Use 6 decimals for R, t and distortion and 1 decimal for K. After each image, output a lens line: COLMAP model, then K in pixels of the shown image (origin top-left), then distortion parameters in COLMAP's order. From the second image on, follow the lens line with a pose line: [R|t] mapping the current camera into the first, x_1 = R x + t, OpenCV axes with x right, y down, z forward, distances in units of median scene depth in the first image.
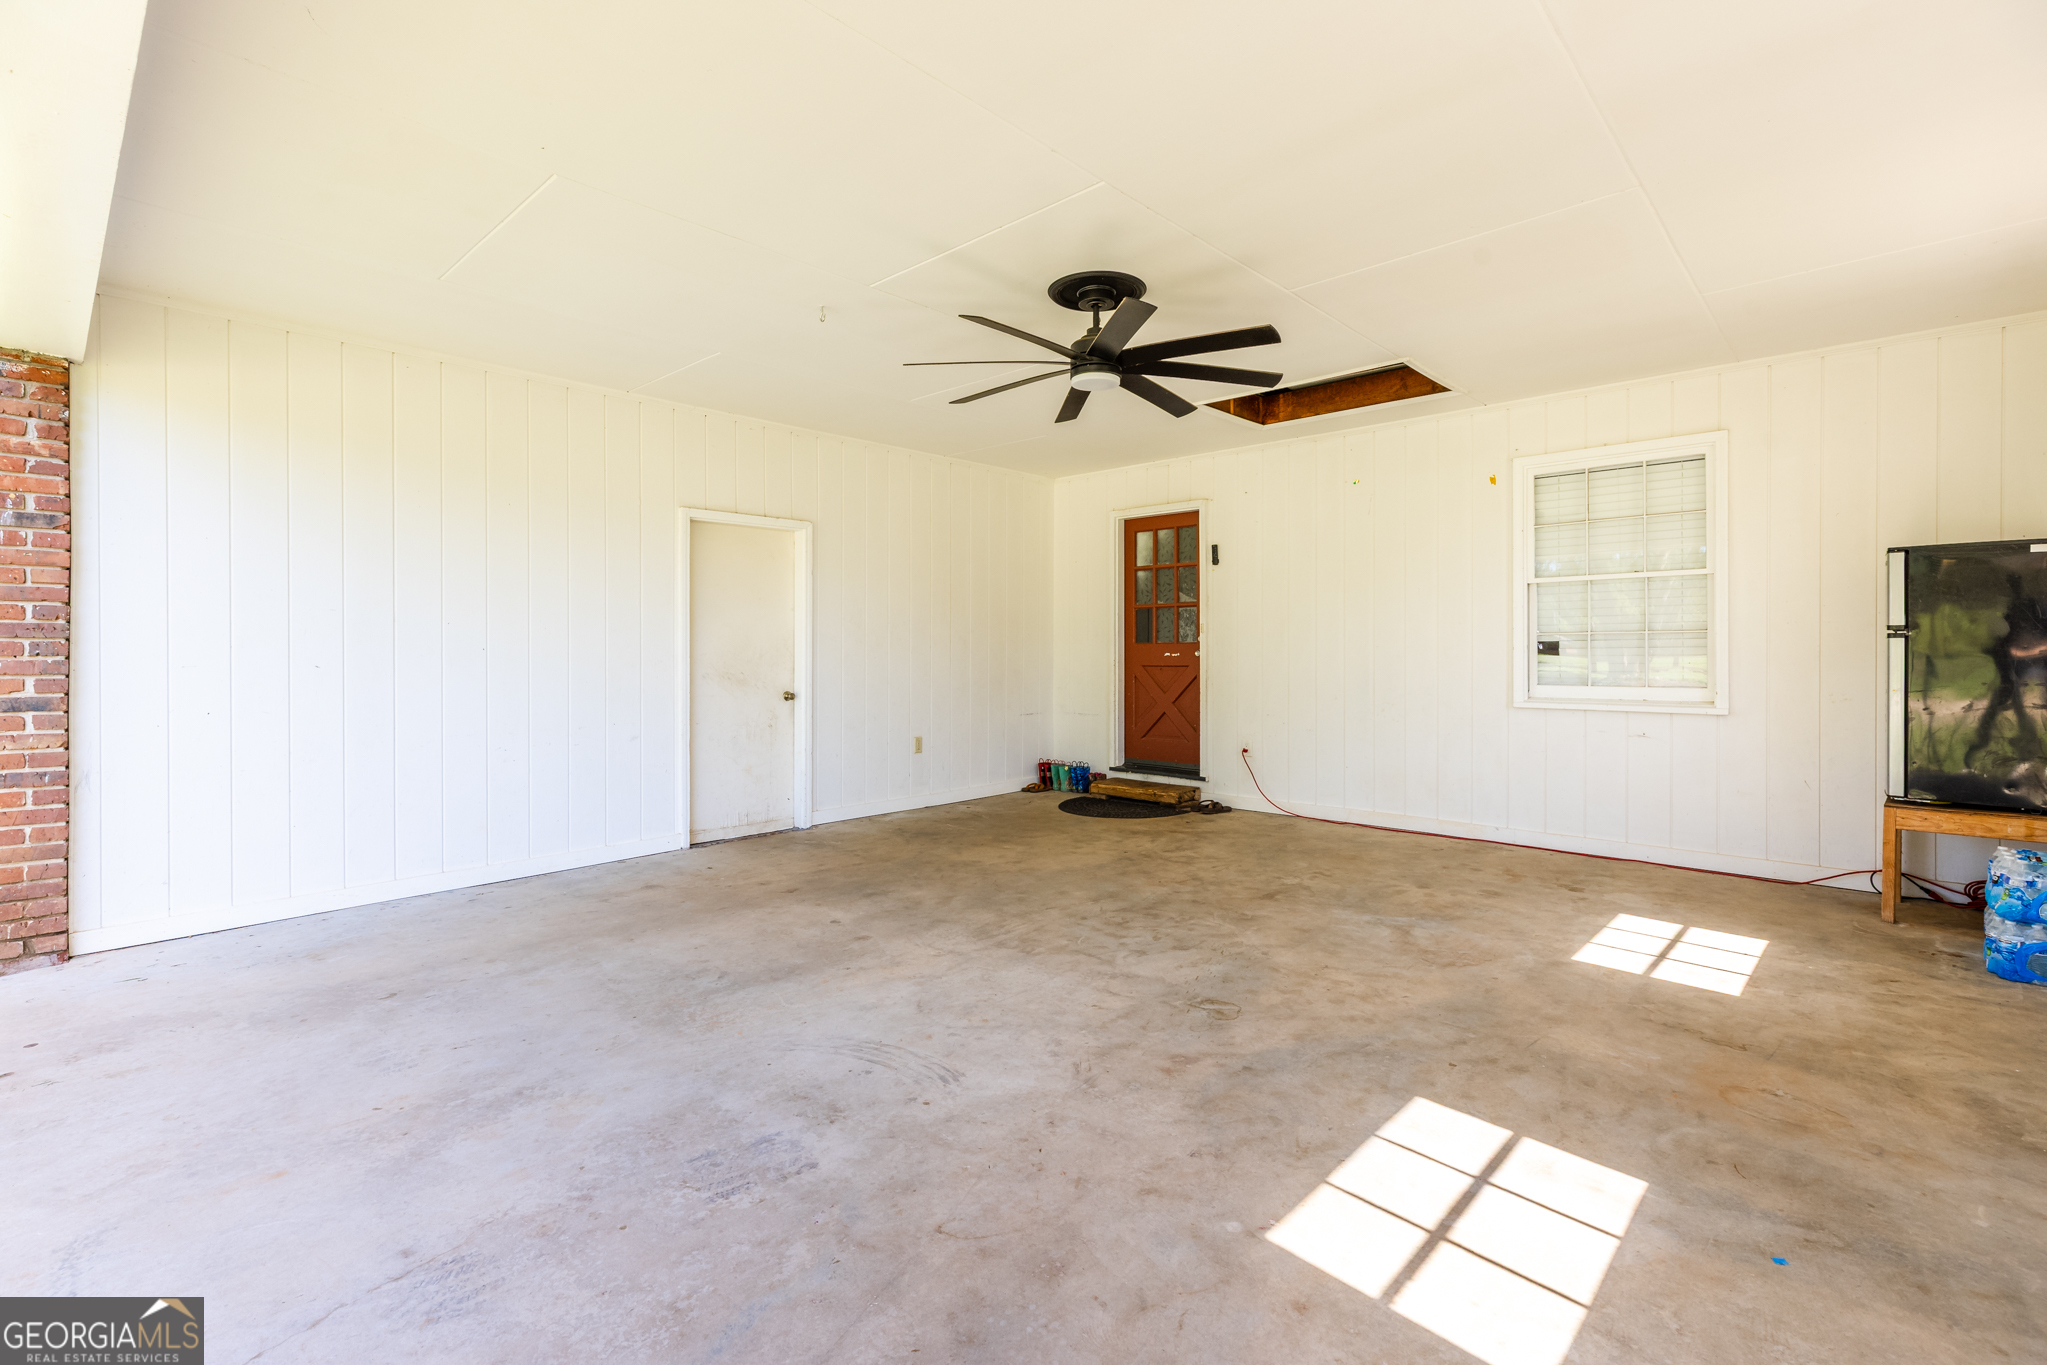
lens RADIAL K [[909.8, 0, 1044.5], [0, 909.8, 668.5], [0, 0, 1]] dist [0.005475, -0.000551]
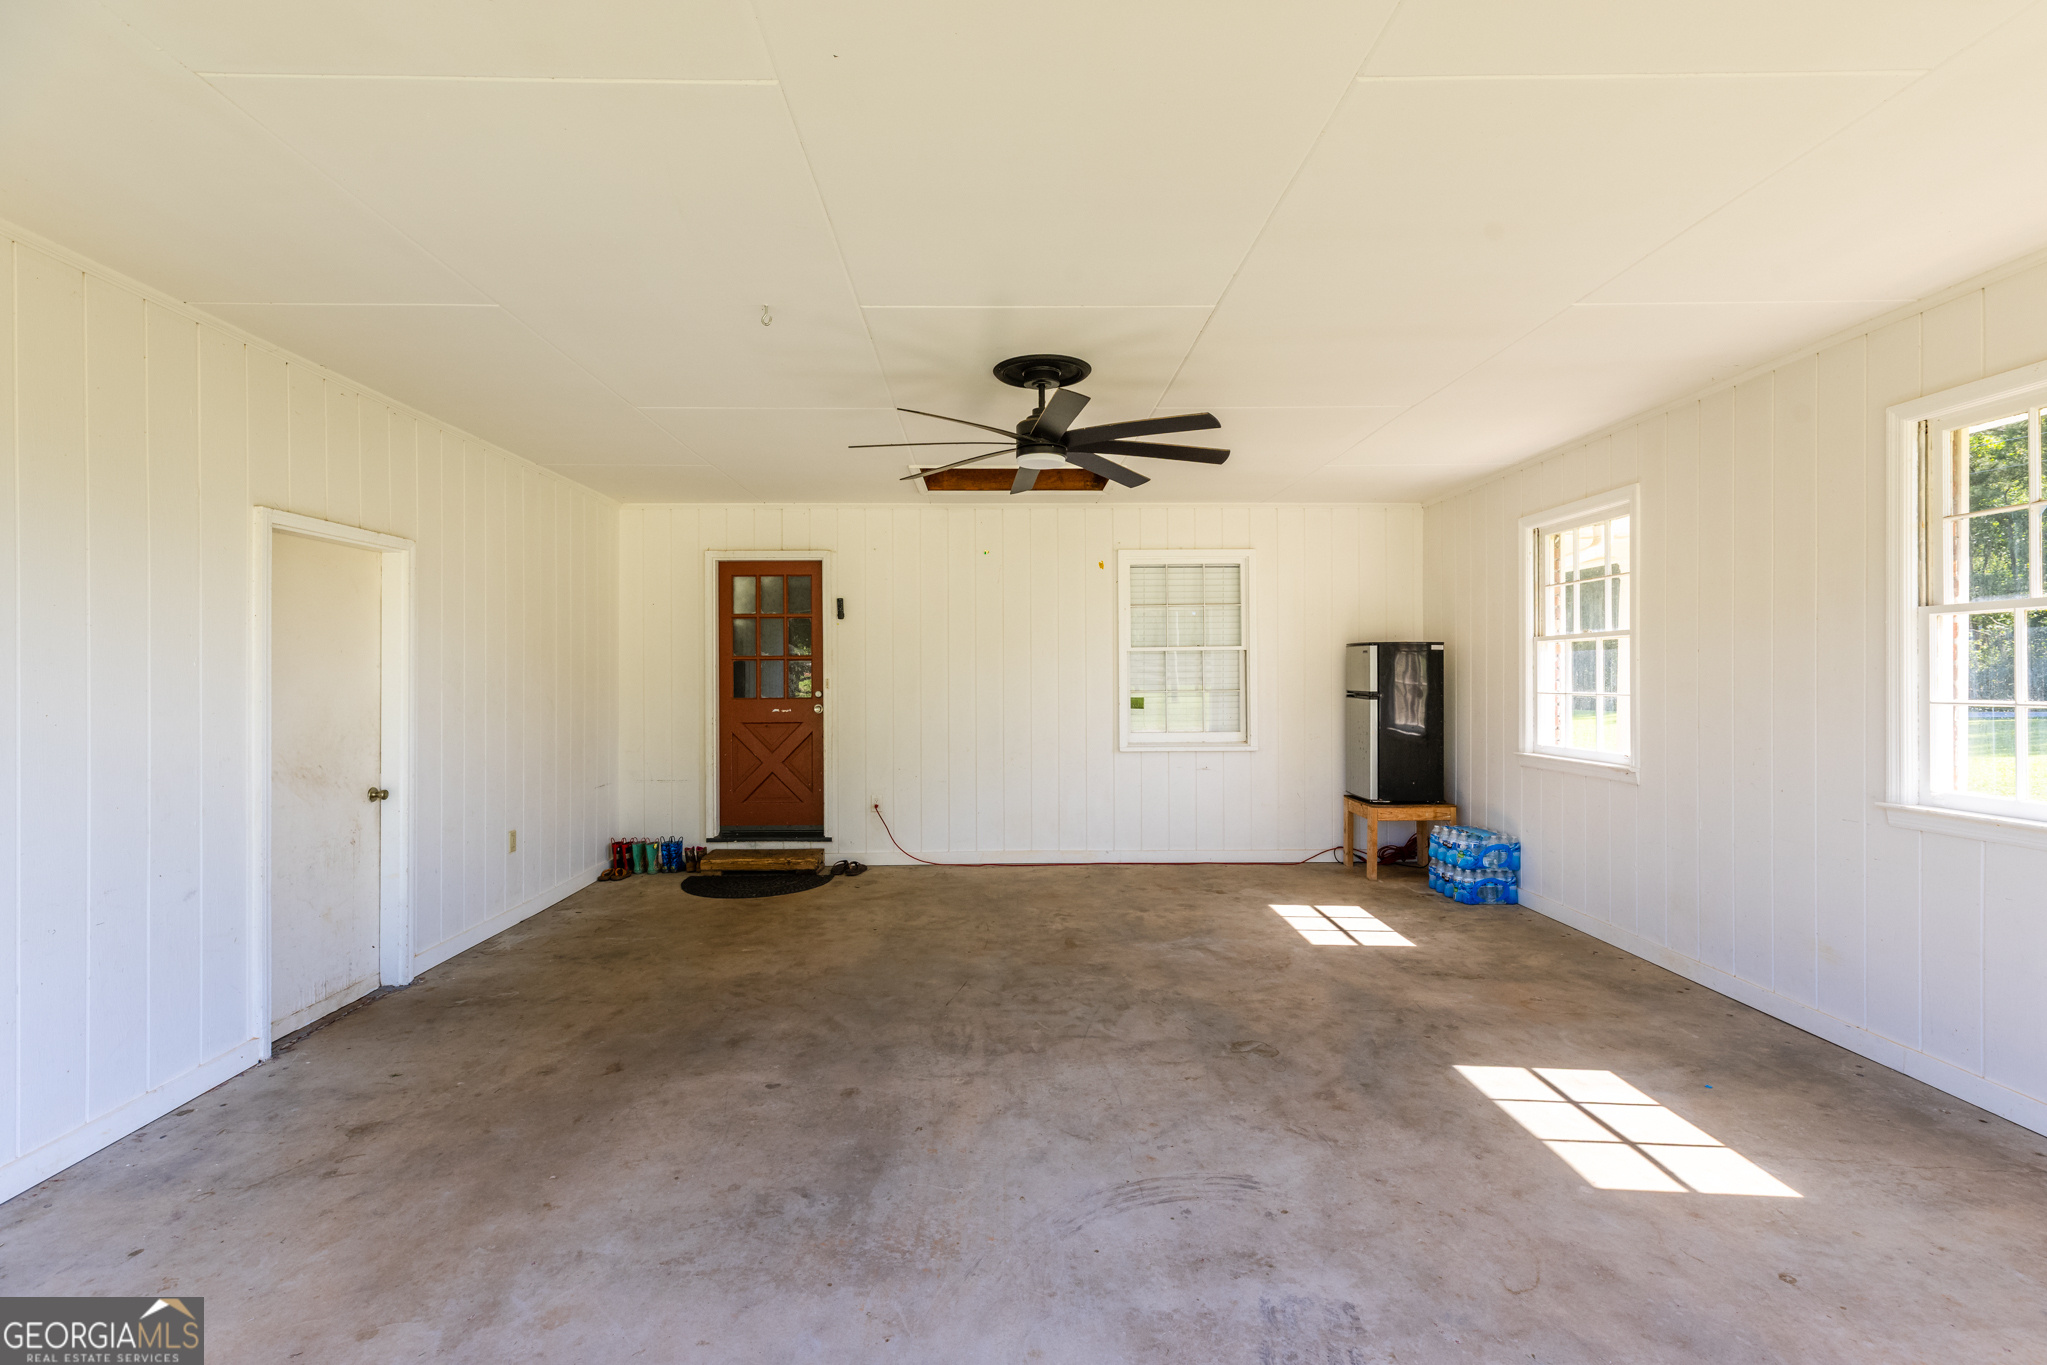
lens RADIAL K [[909.8, 0, 1040.3], [0, 909.8, 679.0], [0, 0, 1]] dist [0.005475, -0.000551]
pose [[0.731320, -0.002245, 0.682031, -0.652982], [0.016089, 0.999773, -0.013961, -0.064943], [-0.681845, 0.021183, 0.731190, 0.281483]]
